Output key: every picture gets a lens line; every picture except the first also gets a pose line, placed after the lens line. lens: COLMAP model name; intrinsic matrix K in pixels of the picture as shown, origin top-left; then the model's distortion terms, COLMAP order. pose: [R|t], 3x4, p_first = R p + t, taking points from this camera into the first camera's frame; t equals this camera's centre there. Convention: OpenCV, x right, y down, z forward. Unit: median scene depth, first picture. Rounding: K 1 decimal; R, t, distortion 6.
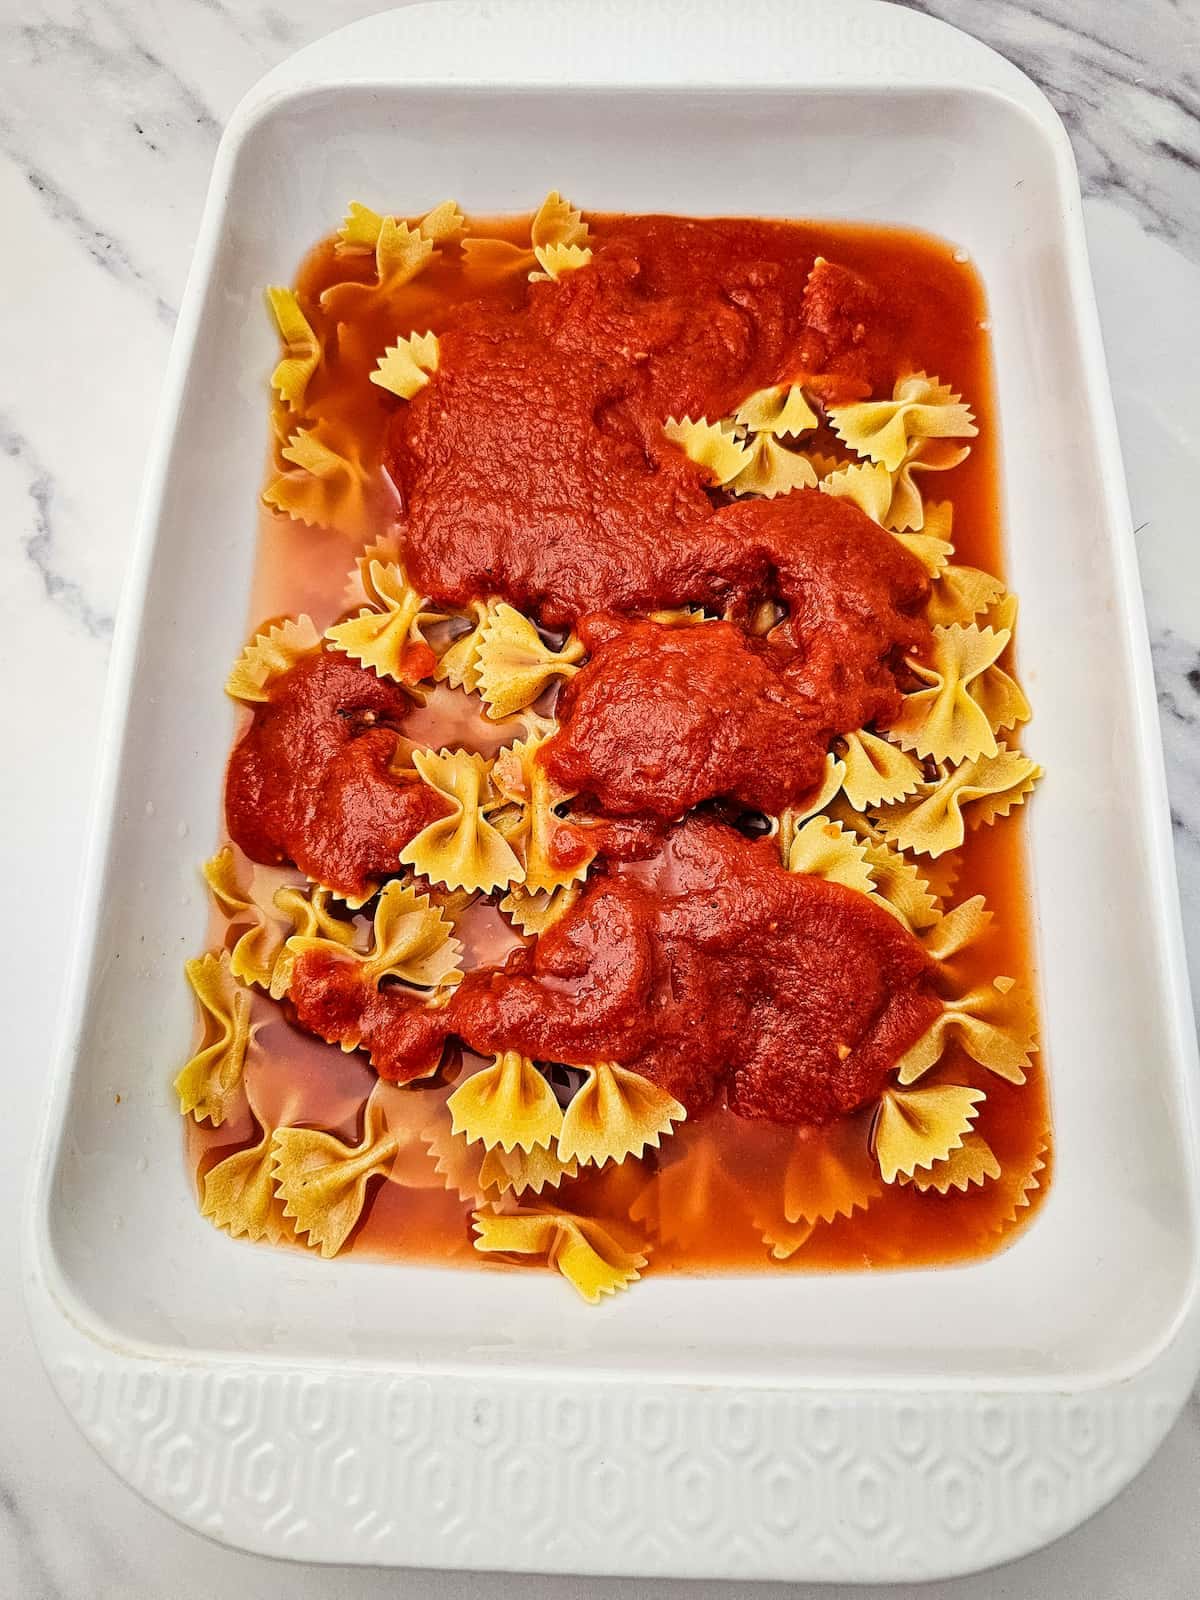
lens RADIAL K [[1198.8, 0, 611.1], [0, 1198.8, 757.2], [0, 0, 1]] dist [0.001696, -0.004108]
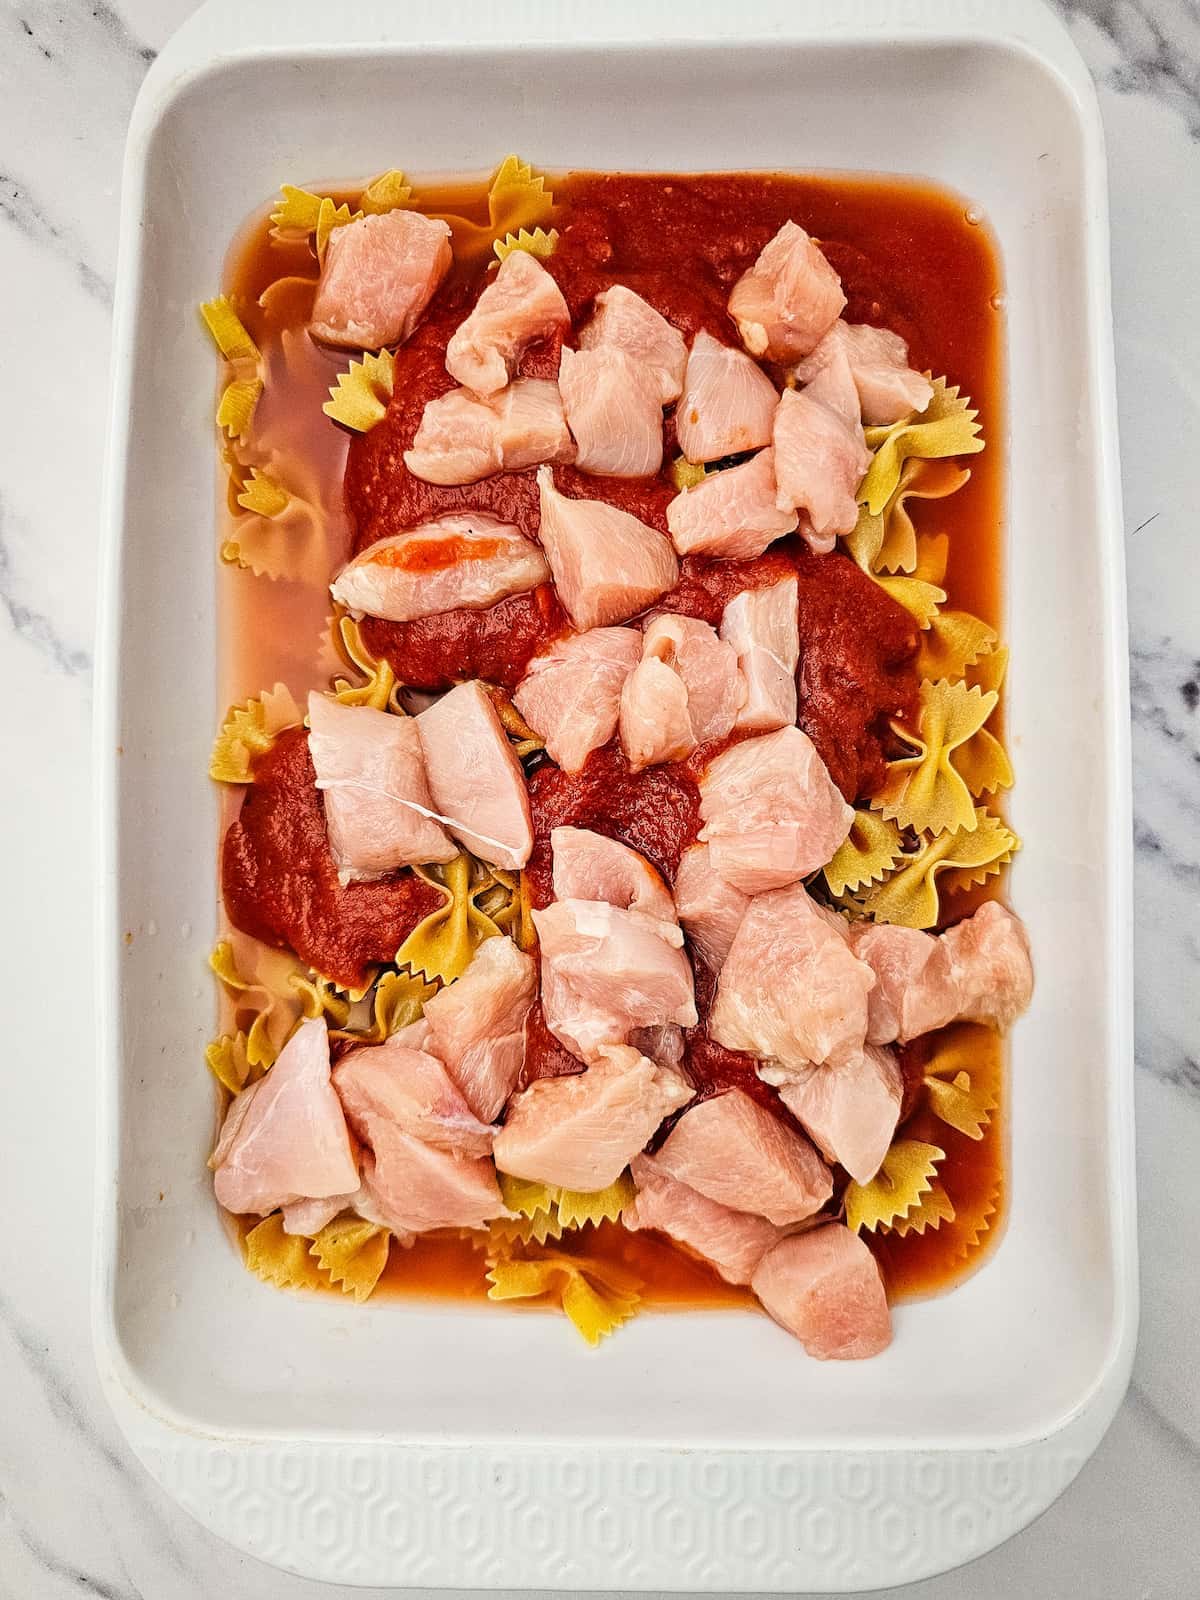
lens RADIAL K [[1202.0, 0, 609.9], [0, 1202.0, 818.0], [0, 0, 1]] dist [0.001472, -0.009882]
pose [[0.999520, -0.028213, -0.012765, 0.024389], [0.030672, 0.958704, 0.282748, -0.290179], [0.004261, -0.283004, 0.959109, 0.025942]]
